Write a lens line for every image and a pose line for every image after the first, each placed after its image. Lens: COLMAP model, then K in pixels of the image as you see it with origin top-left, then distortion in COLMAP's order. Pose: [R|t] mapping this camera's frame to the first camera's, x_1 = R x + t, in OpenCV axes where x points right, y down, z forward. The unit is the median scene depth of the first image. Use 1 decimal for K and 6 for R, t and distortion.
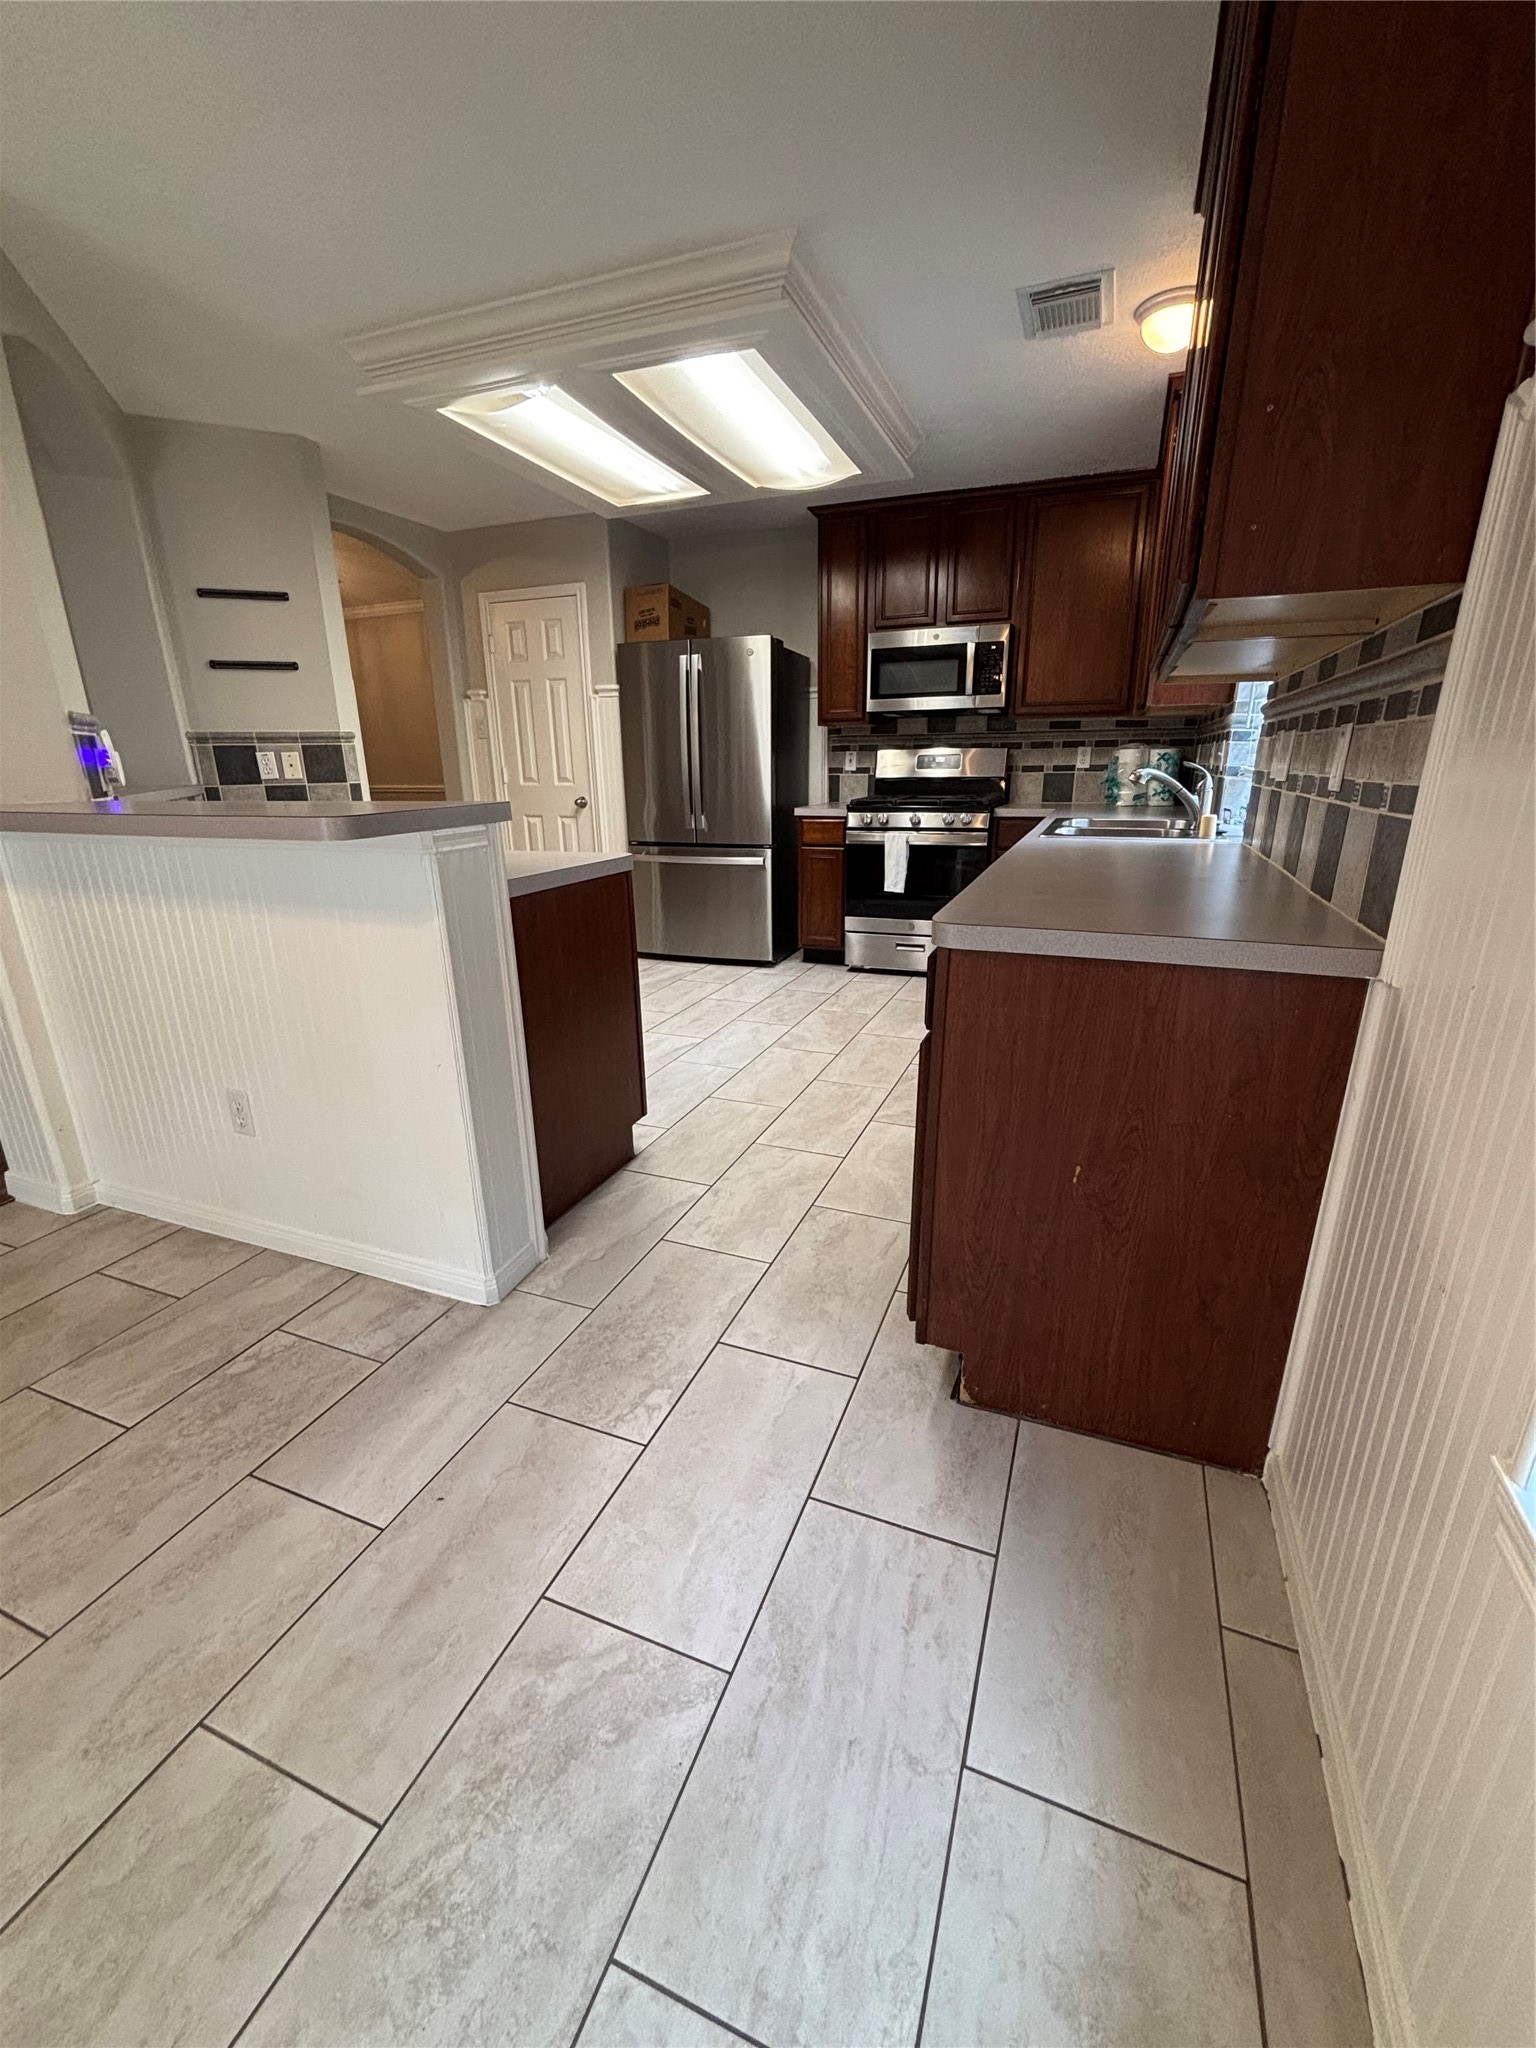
lens RADIAL K [[831.3, 0, 767.7], [0, 831.3, 1028.7], [0, 0, 1]] dist [-0.005170, 0.005620]
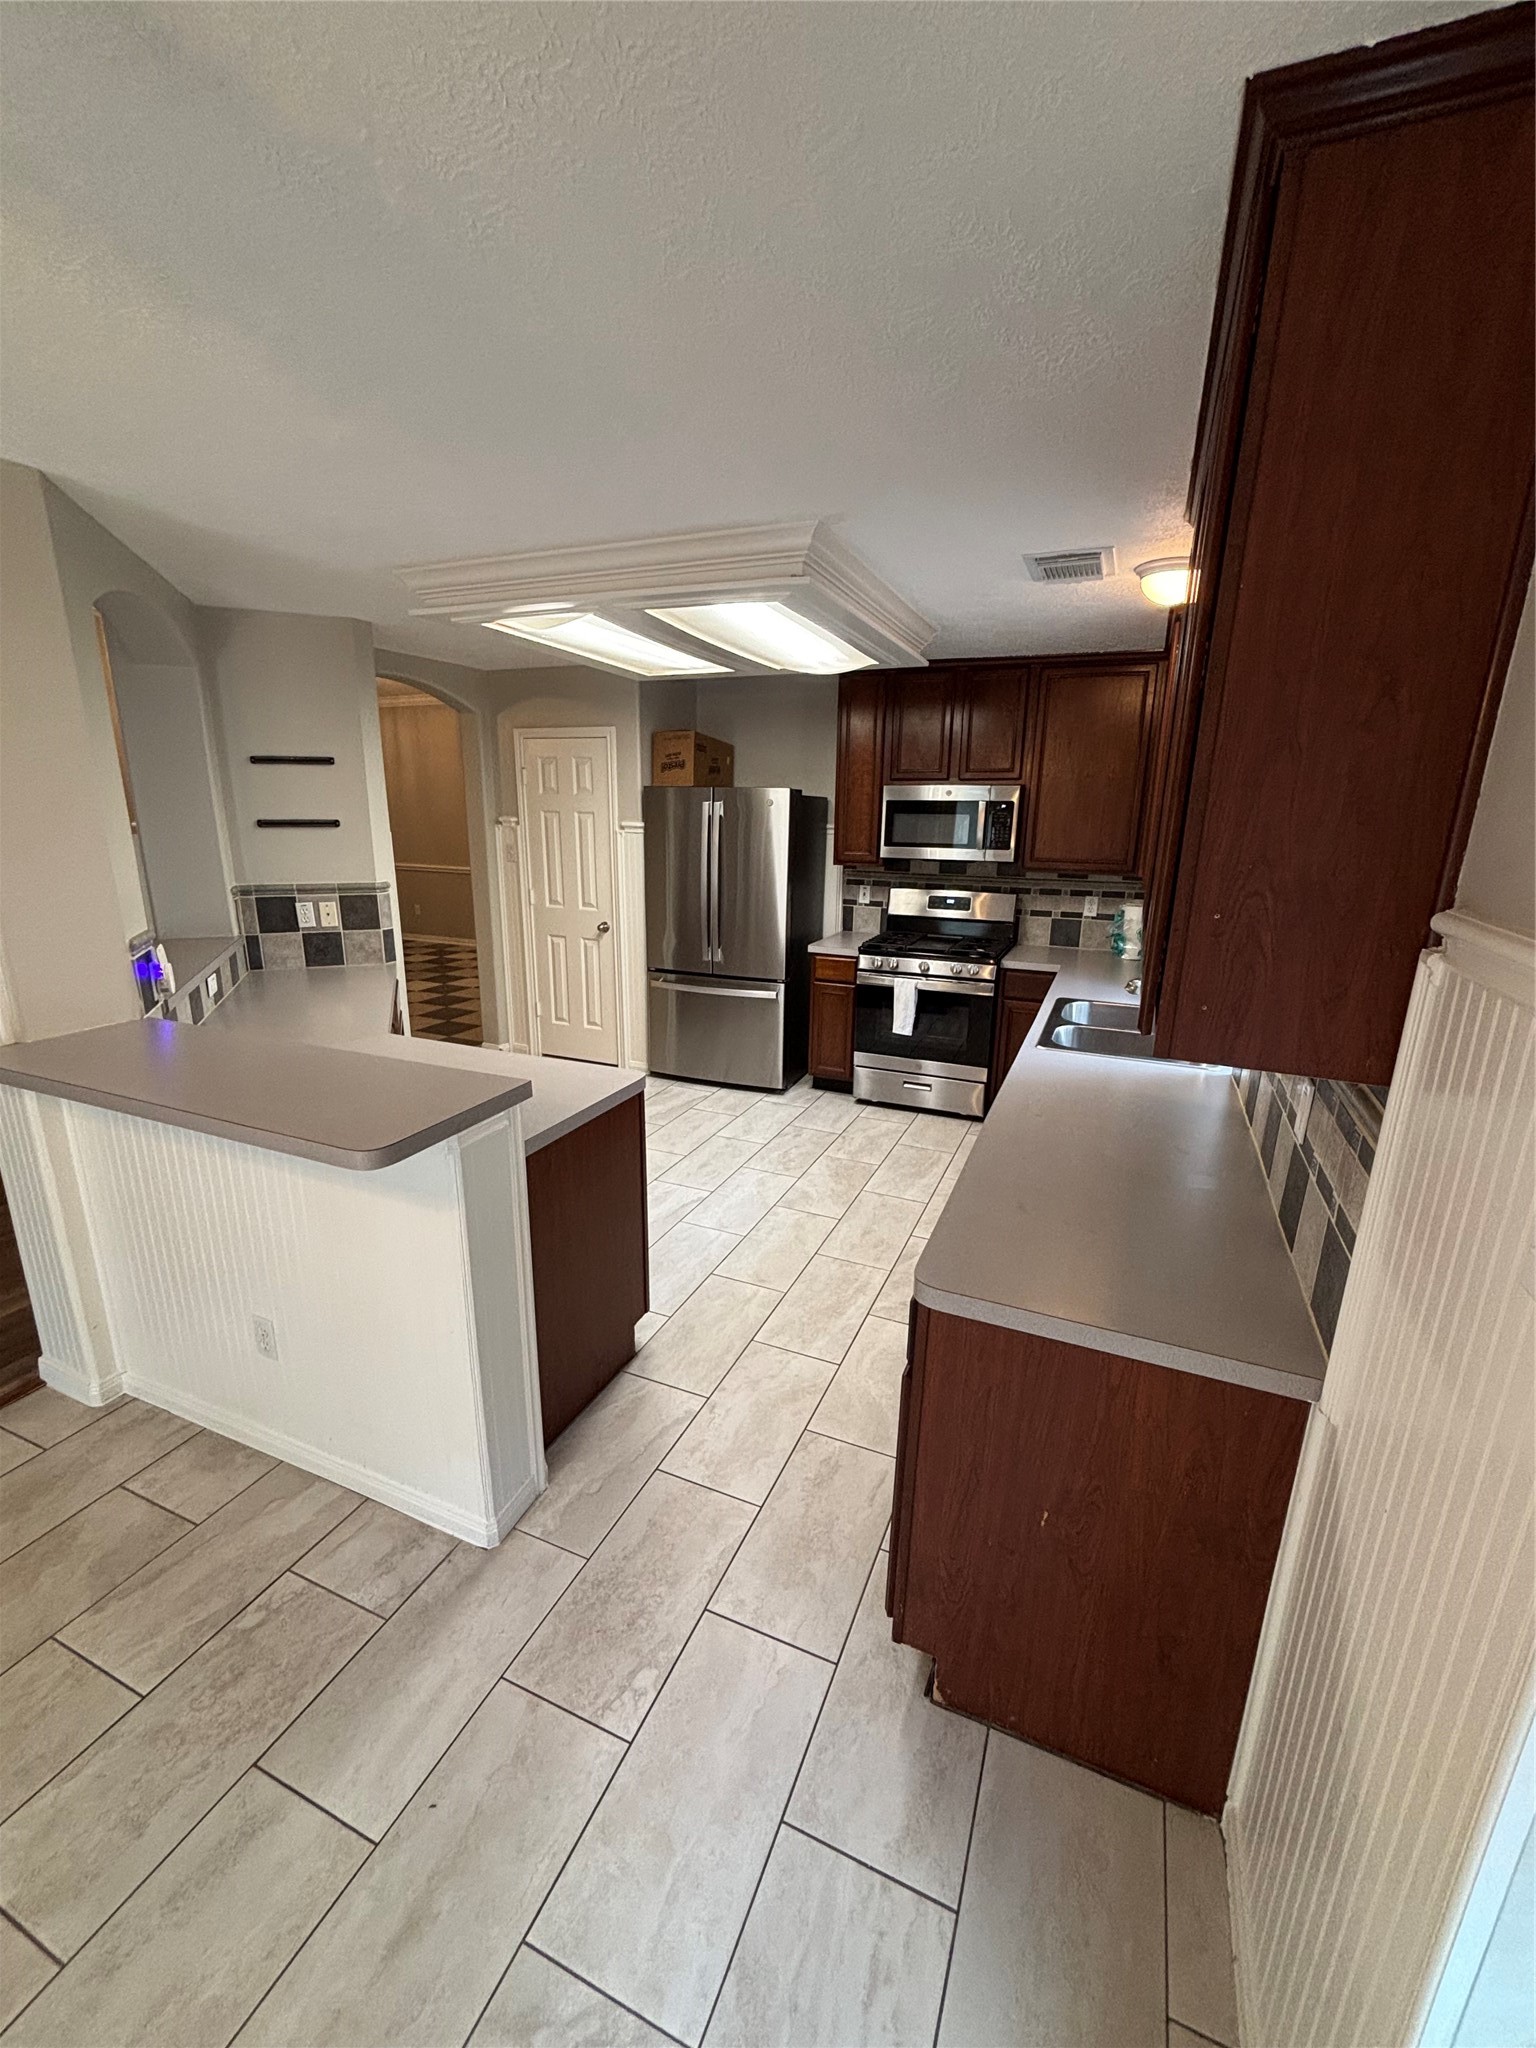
lens RADIAL K [[830.2, 0, 769.0], [0, 830.2, 1025.1], [0, 0, 1]] dist [0.004195, -0.000648]
pose [[0.999298, 0.032183, -0.019178, 0.012800], [-0.032974, 0.998555, -0.042430, -0.238644], [0.017785, 0.043032, 0.998915, -0.055772]]
